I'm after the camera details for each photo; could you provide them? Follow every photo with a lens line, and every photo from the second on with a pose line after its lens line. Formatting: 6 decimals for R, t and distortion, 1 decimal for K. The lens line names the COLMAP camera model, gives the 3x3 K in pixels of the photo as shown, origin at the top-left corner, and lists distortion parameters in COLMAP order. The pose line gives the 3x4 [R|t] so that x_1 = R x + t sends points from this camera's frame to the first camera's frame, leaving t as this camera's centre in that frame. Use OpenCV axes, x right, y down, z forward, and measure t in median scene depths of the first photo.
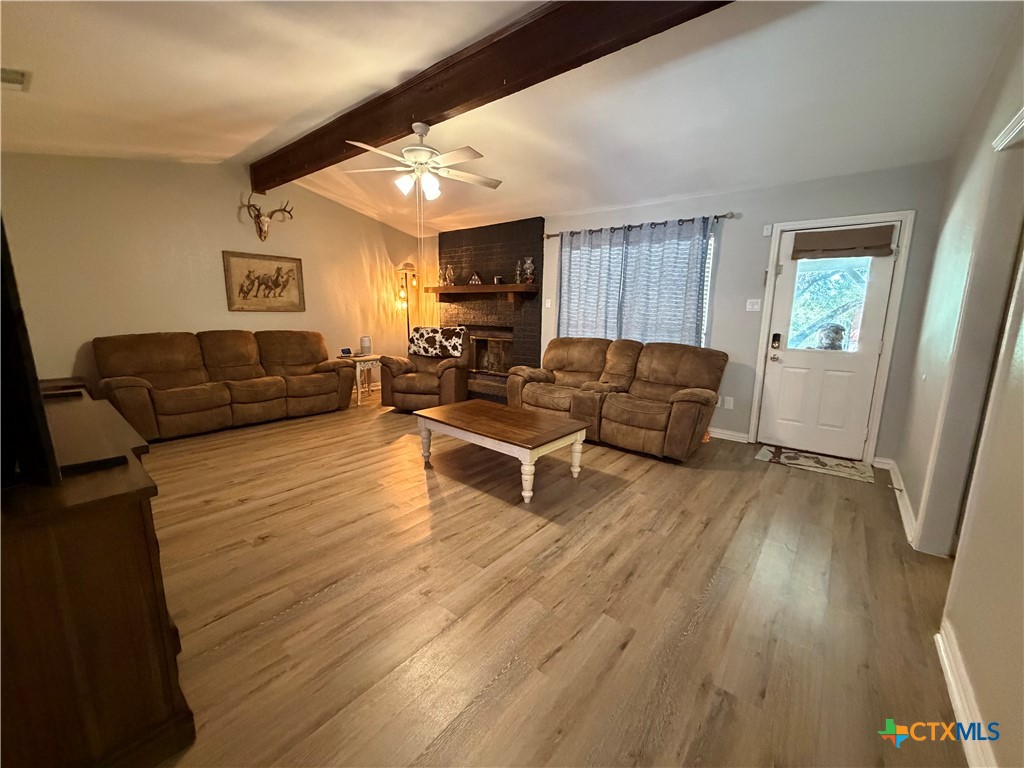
lens RADIAL K [[410.4, 0, 510.9], [0, 410.4, 380.9], [0, 0, 1]] dist [0.000007, -0.000043]
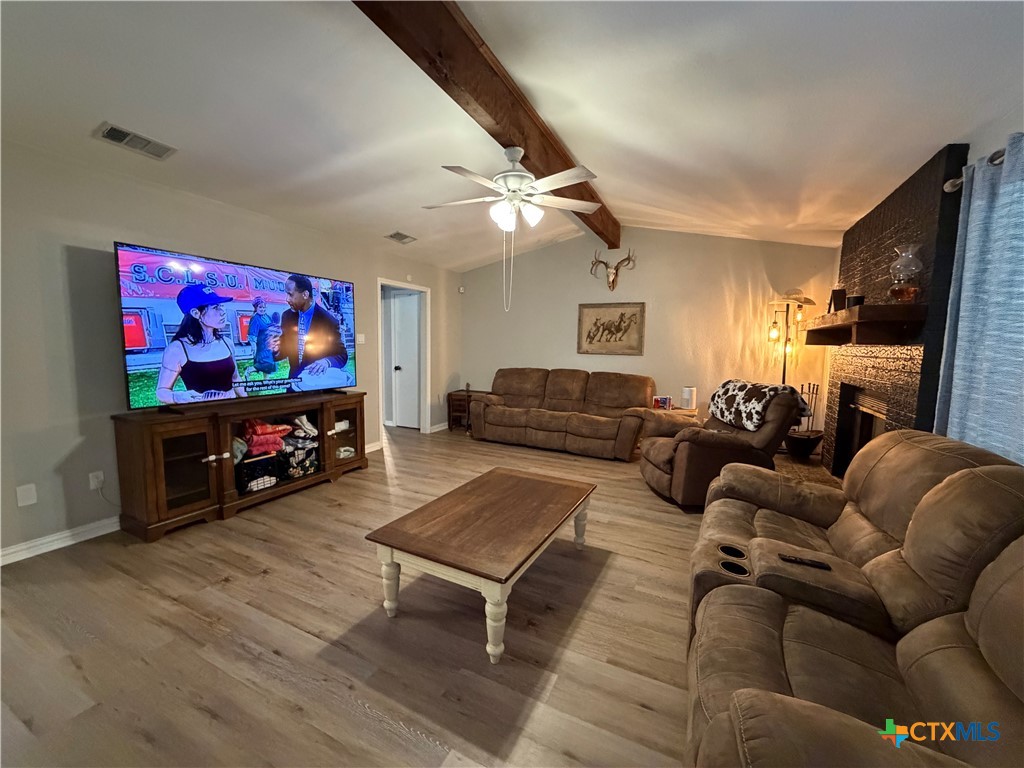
lens RADIAL K [[410.4, 0, 509.4], [0, 410.4, 389.9], [0, 0, 1]] dist [0.000007, -0.000043]
pose [[0.228949, 0.096433, -0.968650, 0.424507], [-0.181113, 0.981926, 0.054948, -0.097059], [0.956442, 0.162855, 0.242276, 0.542477]]
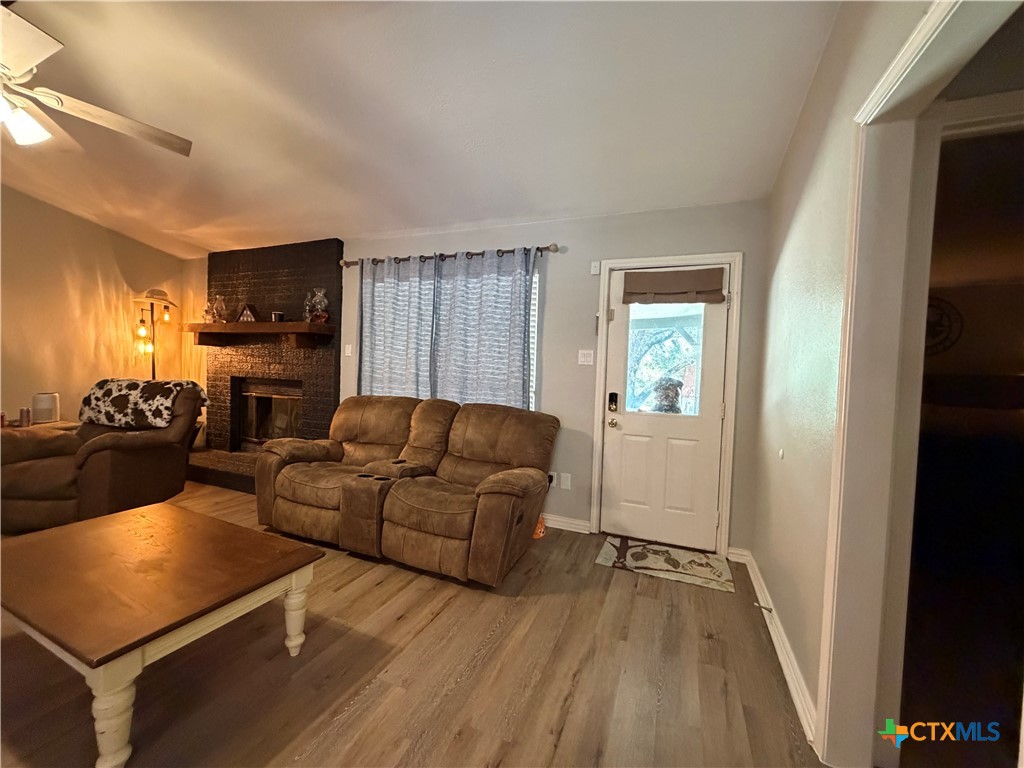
lens RADIAL K [[410.4, 0, 509.5], [0, 410.4, 379.7], [0, 0, 1]] dist [0.000007, -0.000043]
pose [[0.958045, 0.012254, 0.286355, 0.208807], [0.026273, 0.991125, -0.130313, -0.038668], [-0.285410, 0.132369, 0.949220, 0.273018]]
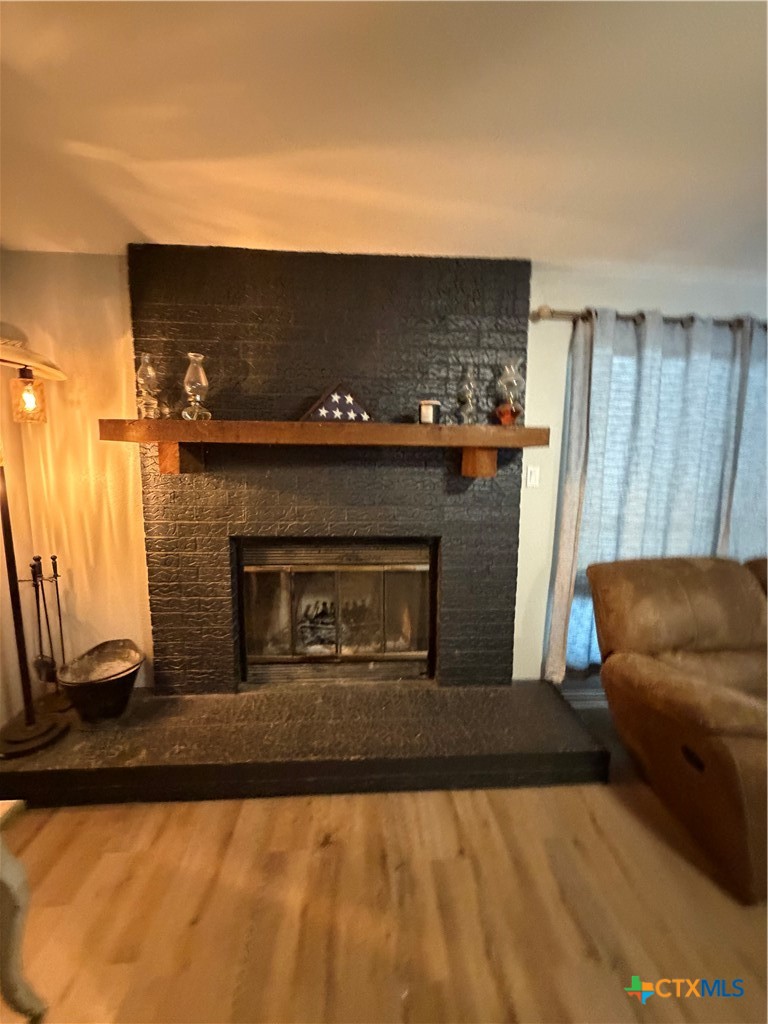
lens RADIAL K [[410.4, 0, 387.8], [0, 410.4, 513.2], [0, 0, 1]] dist [0.000007, -0.000043]
pose [[0.735041, -0.082473, 0.672989, -0.397844], [0.111653, 0.993747, -0.000166, -0.220290], [-0.668767, 0.075263, 0.739653, 1.034202]]
